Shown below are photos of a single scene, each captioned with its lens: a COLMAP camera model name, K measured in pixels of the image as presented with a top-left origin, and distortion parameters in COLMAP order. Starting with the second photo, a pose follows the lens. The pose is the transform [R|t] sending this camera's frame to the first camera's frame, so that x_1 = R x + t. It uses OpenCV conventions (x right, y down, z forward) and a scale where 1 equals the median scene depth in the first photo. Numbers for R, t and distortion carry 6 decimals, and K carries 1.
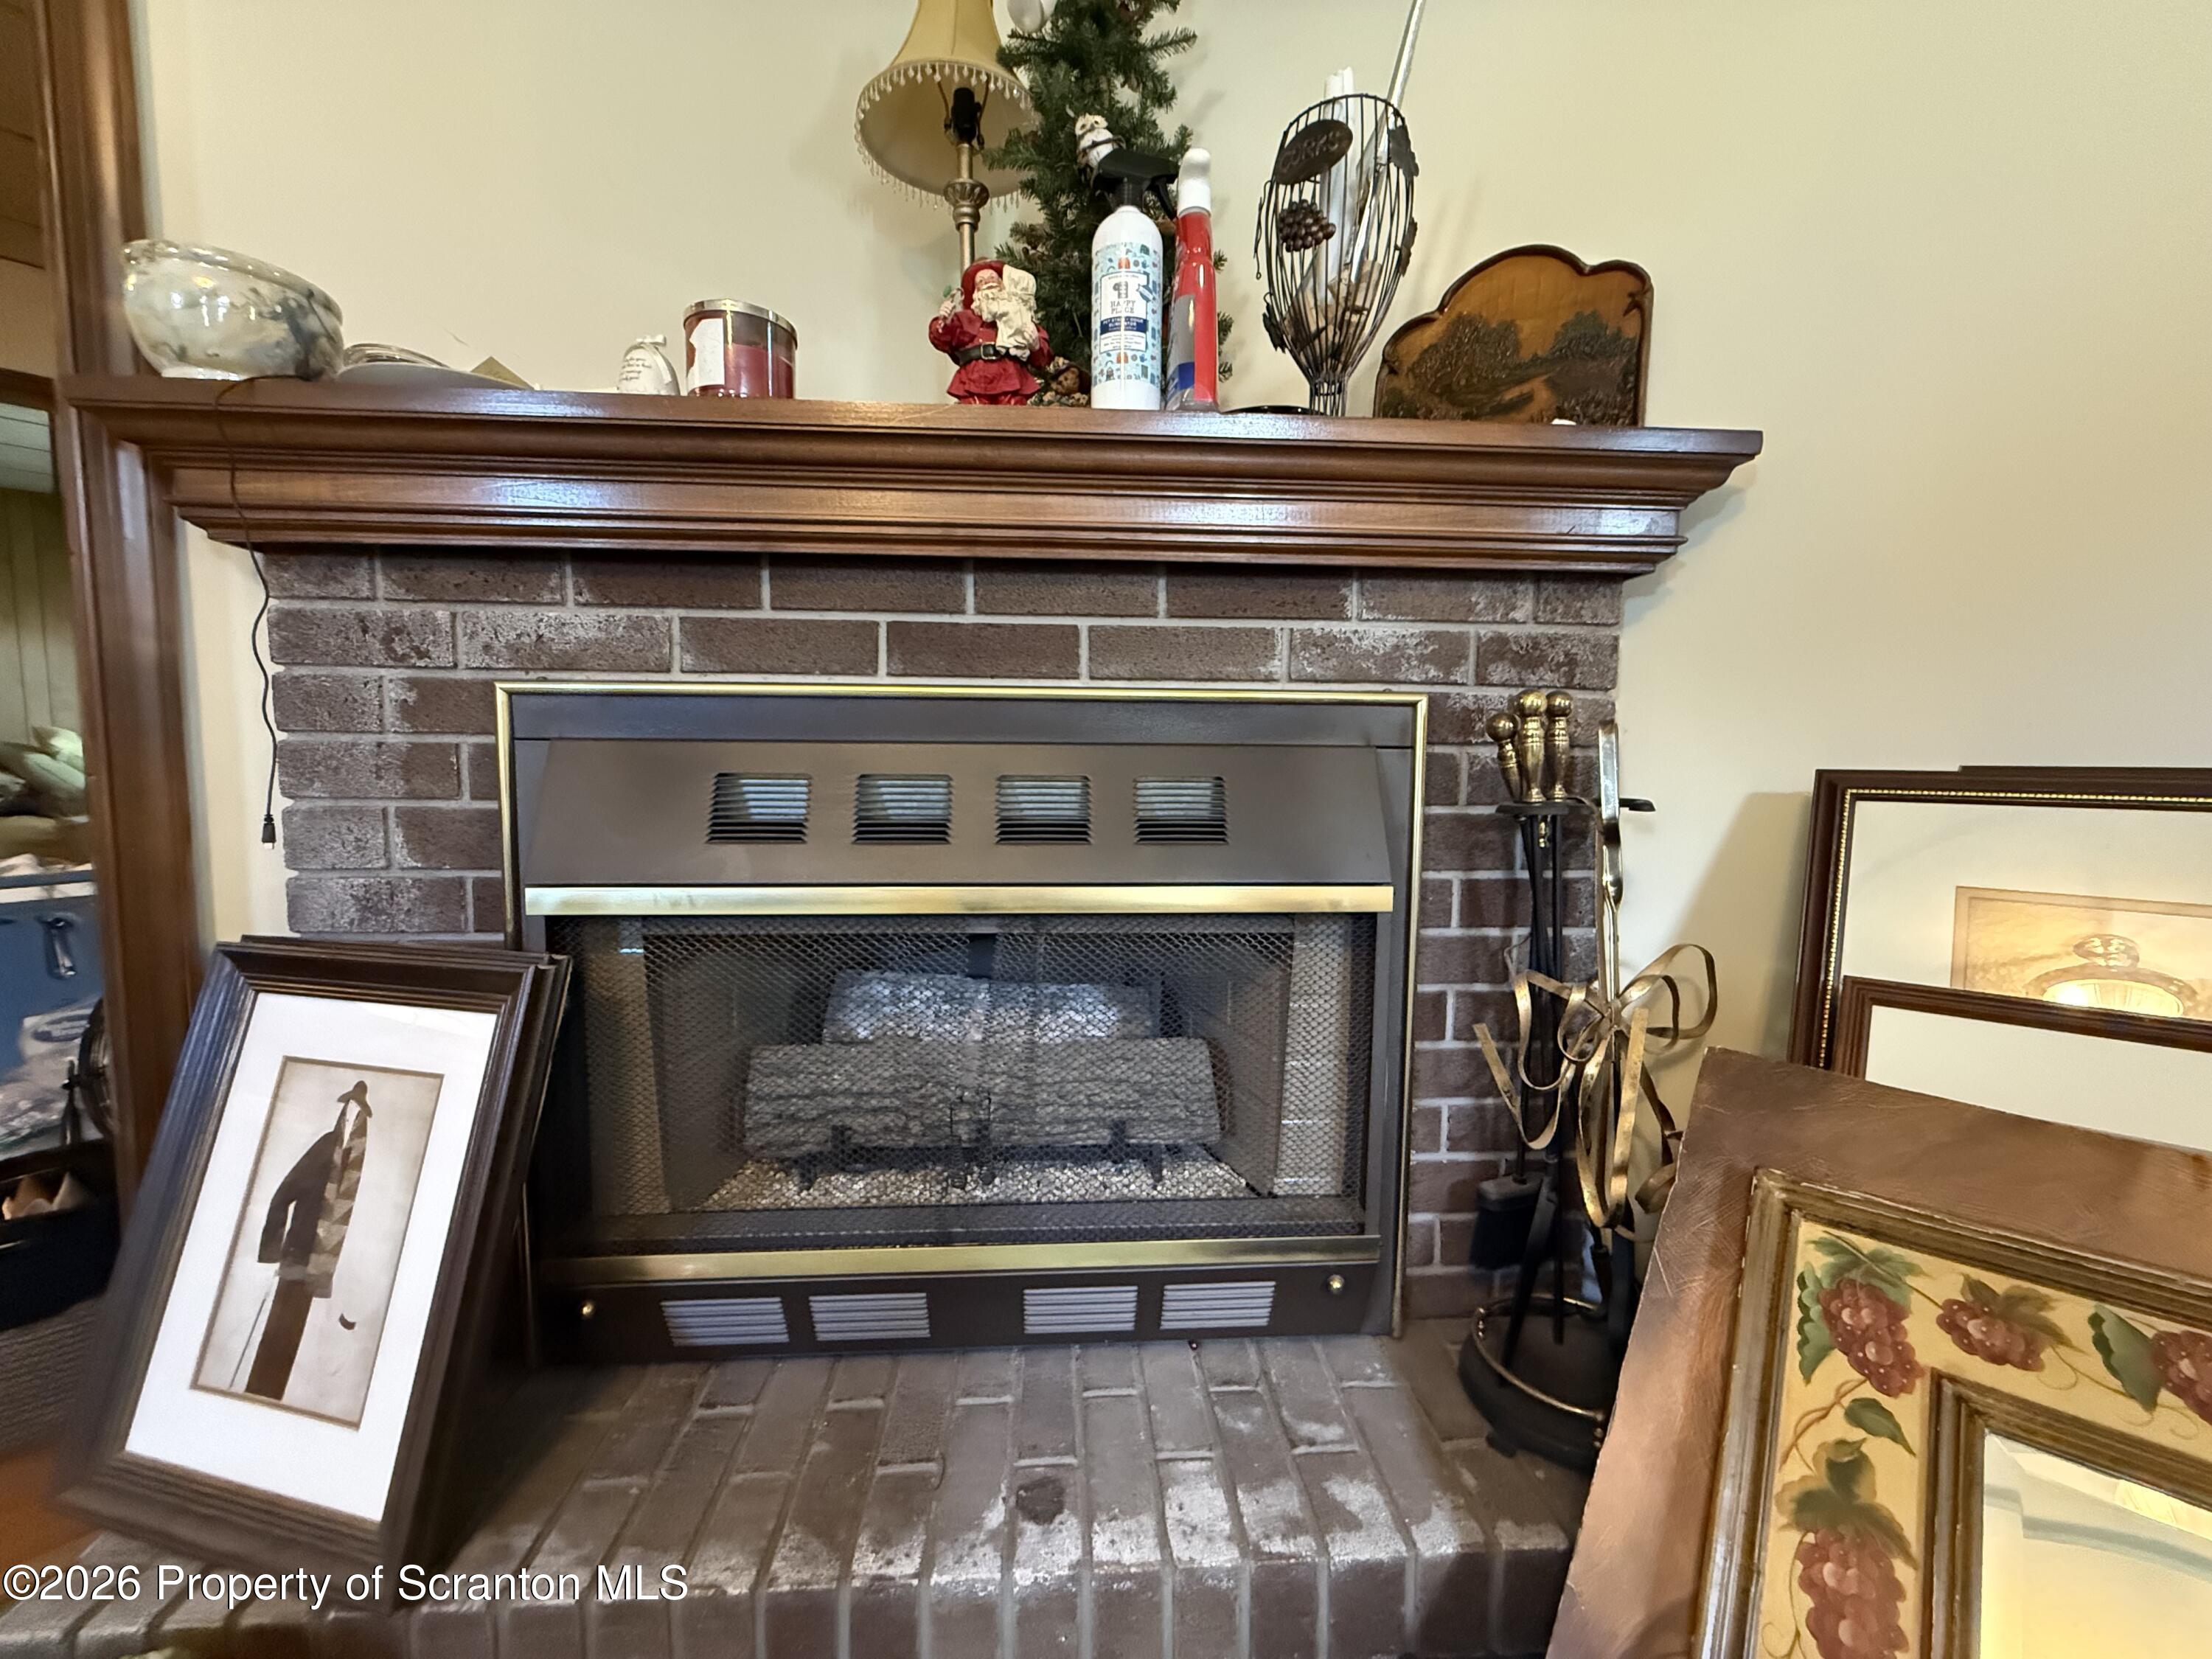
lens RADIAL K [[881.6, 0, 1104.5], [0, 881.6, 828.0], [0, 0, 1]] dist [-0.000534, 0.000098]
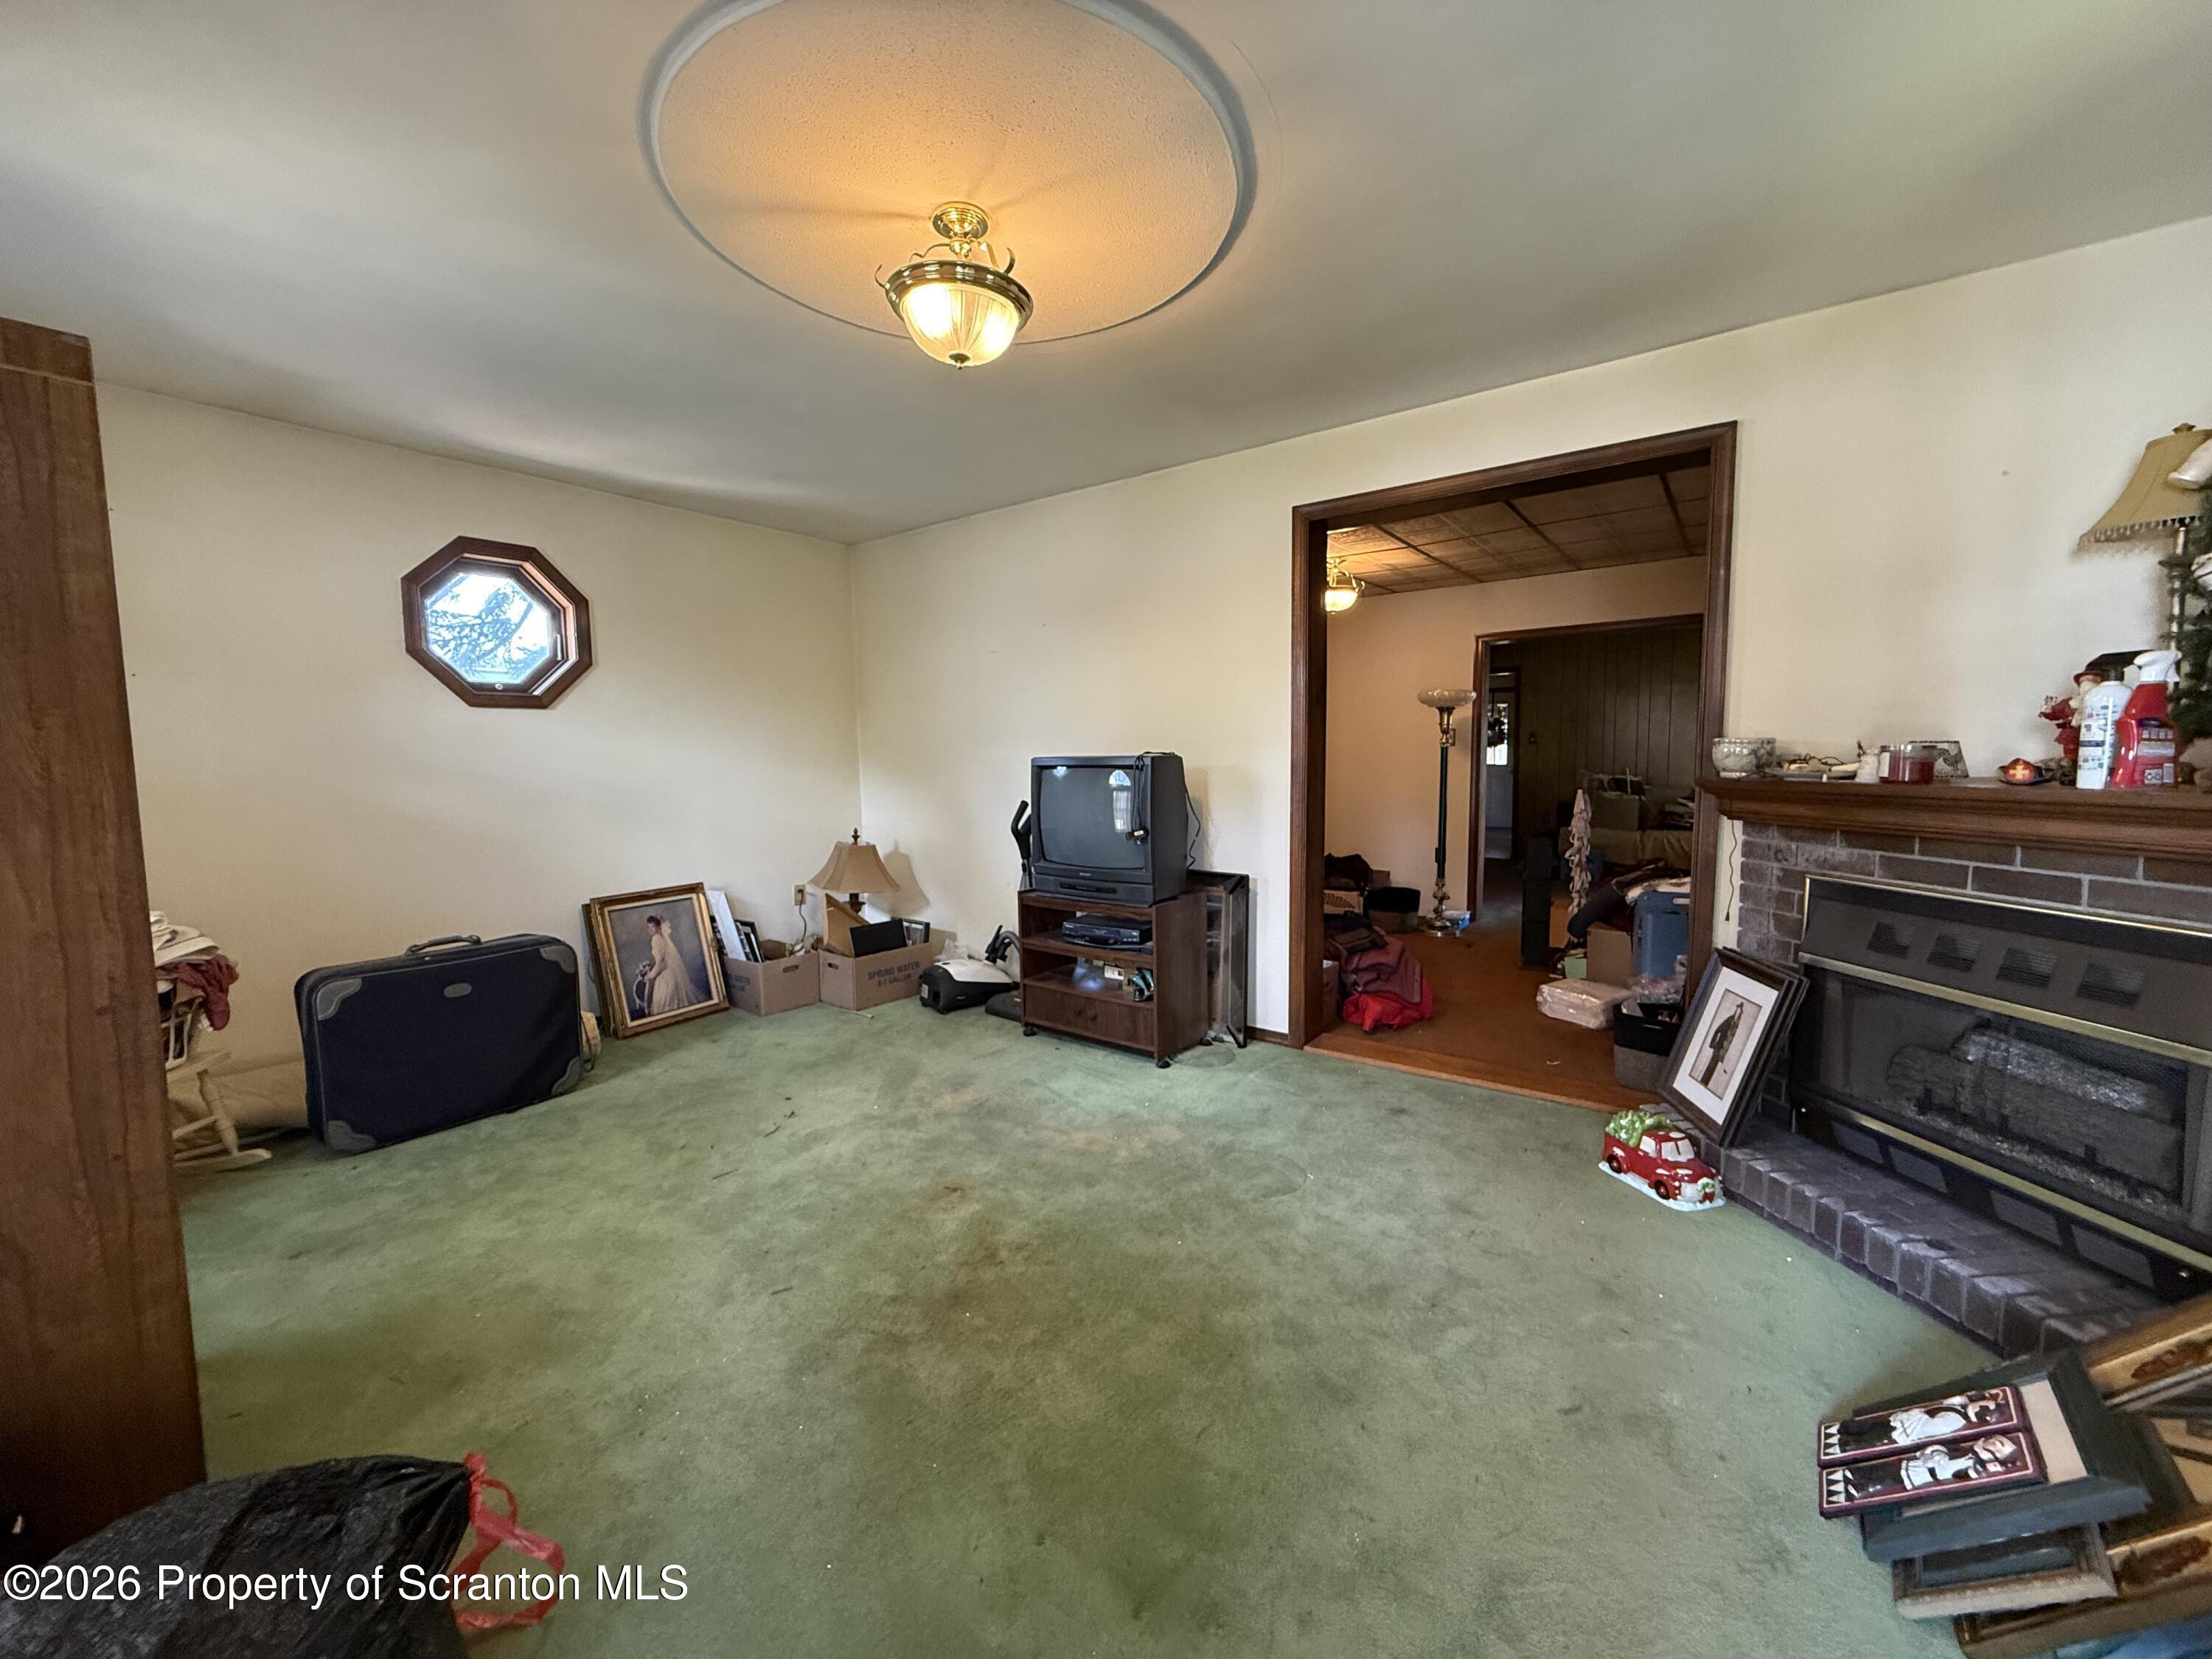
lens RADIAL K [[881.6, 0, 1104.5], [0, 881.6, 828.0], [0, 0, 1]] dist [-0.000534, 0.000098]
pose [[0.072396, 0.078854, -0.994254, 1.814850], [-0.067520, 0.994970, 0.073995, -0.356757], [0.995088, 0.061775, 0.077356, -1.349766]]
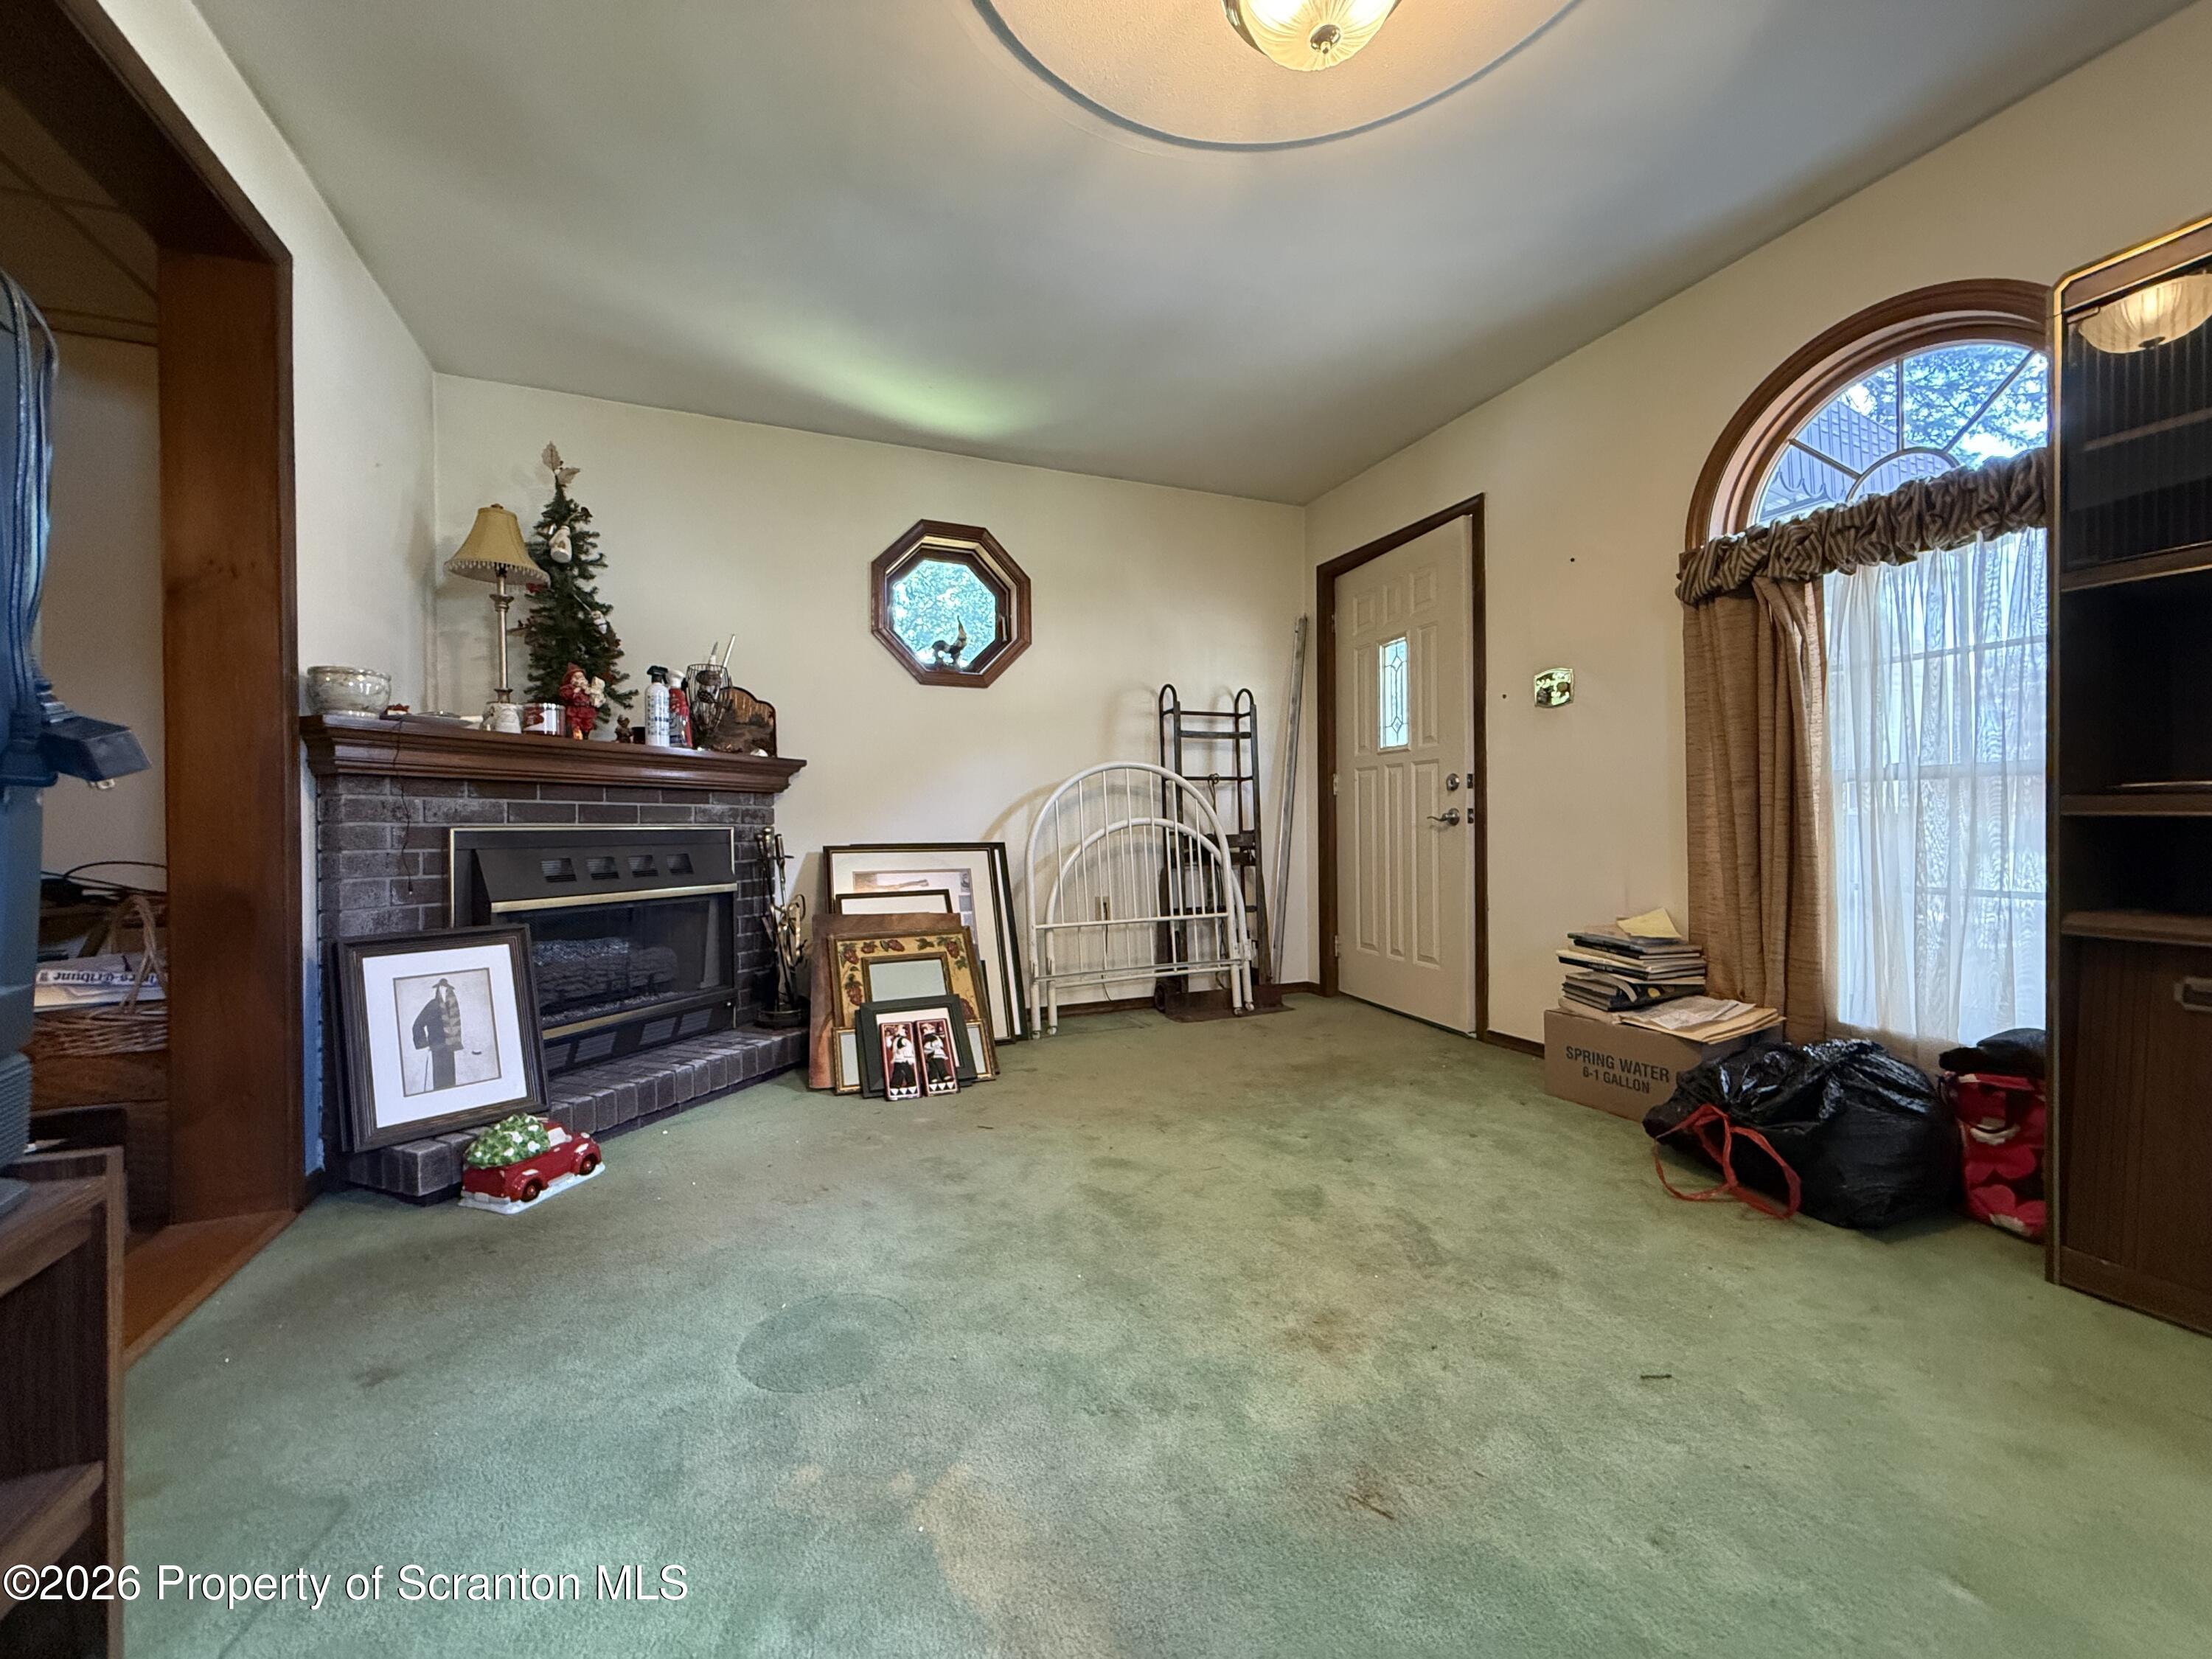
lens RADIAL K [[881.6, 0, 1104.5], [0, 881.6, 828.0], [0, 0, 1]] dist [-0.000534, 0.000098]
pose [[0.441391, -0.012272, 0.897231, -2.135201], [0.085799, 0.995902, -0.028587, 0.072300], [-0.893203, 0.089600, 0.440636, -1.834972]]
